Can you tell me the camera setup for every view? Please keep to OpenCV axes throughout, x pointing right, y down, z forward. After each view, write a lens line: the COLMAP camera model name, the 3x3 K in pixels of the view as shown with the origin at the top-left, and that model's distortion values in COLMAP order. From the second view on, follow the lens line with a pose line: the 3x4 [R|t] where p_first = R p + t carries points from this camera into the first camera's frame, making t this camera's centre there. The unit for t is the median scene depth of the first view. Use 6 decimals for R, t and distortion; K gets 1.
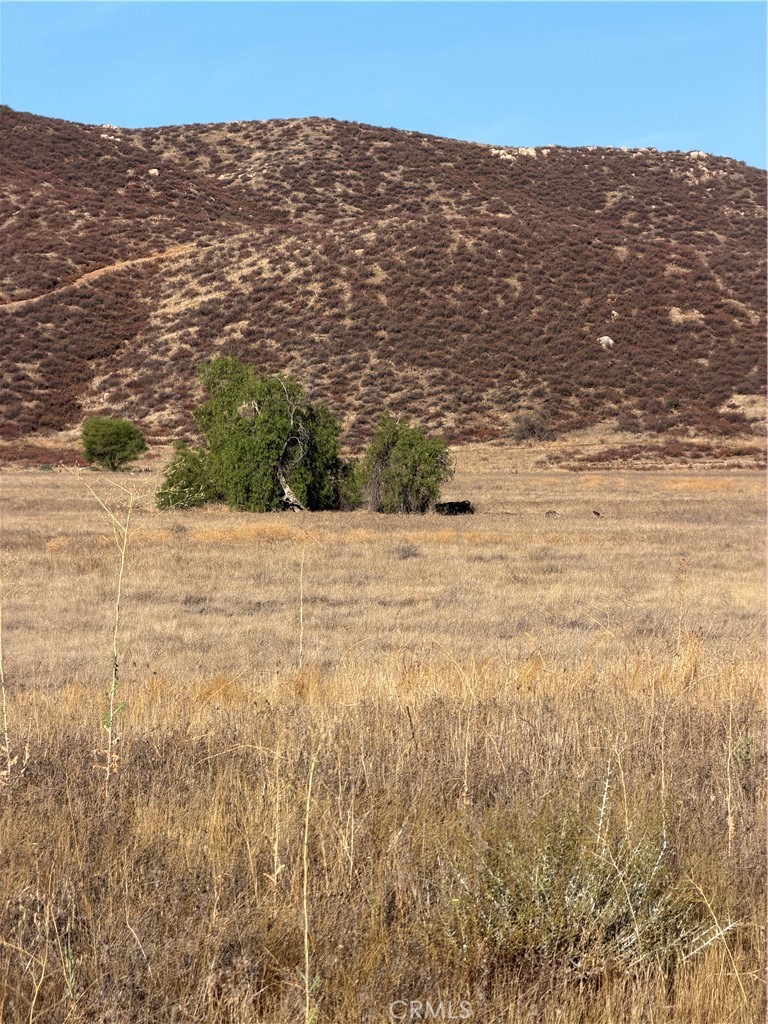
lens RADIAL K [[3048.7, 0, 383.1], [0, 3048.7, 507.3], [0, 0, 1]] dist [0.187050, 0.000000]
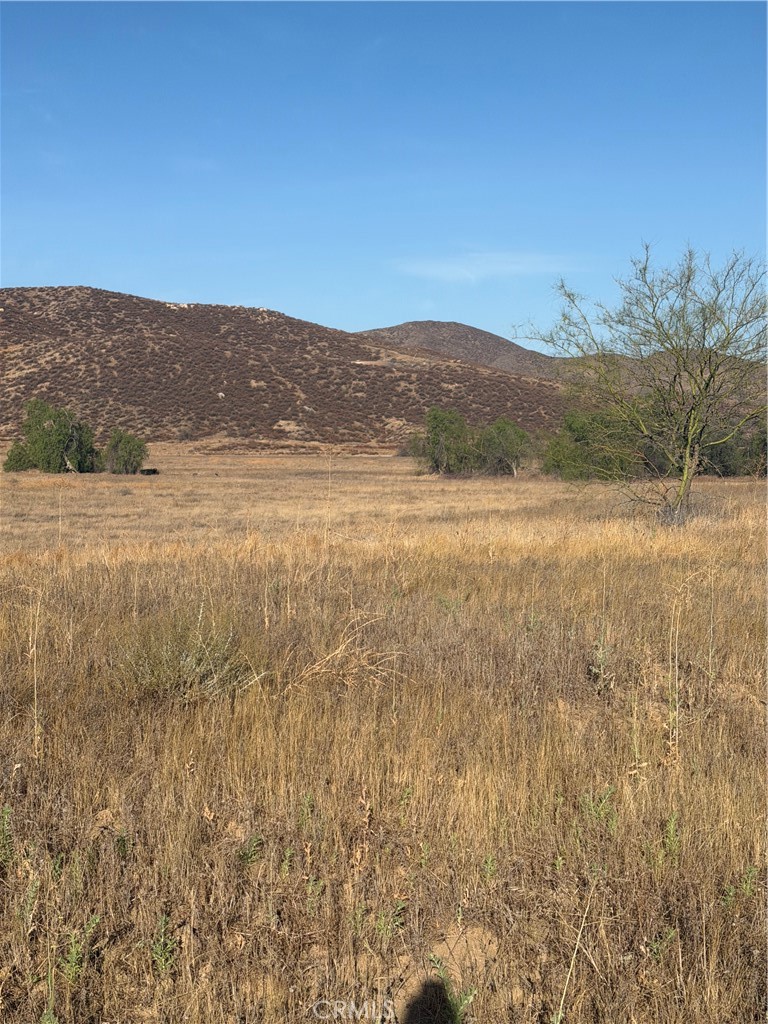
lens RADIAL K [[1579.2, 0, 383.9], [0, 1579.2, 513.8], [0, 0, 1]] dist [0.139829, 0.000000]
pose [[0.981677, -0.003471, 0.190523, -0.026885], [-0.002712, 0.999478, 0.032179, -0.006494], [-0.190535, -0.032106, 0.981155, -0.120687]]
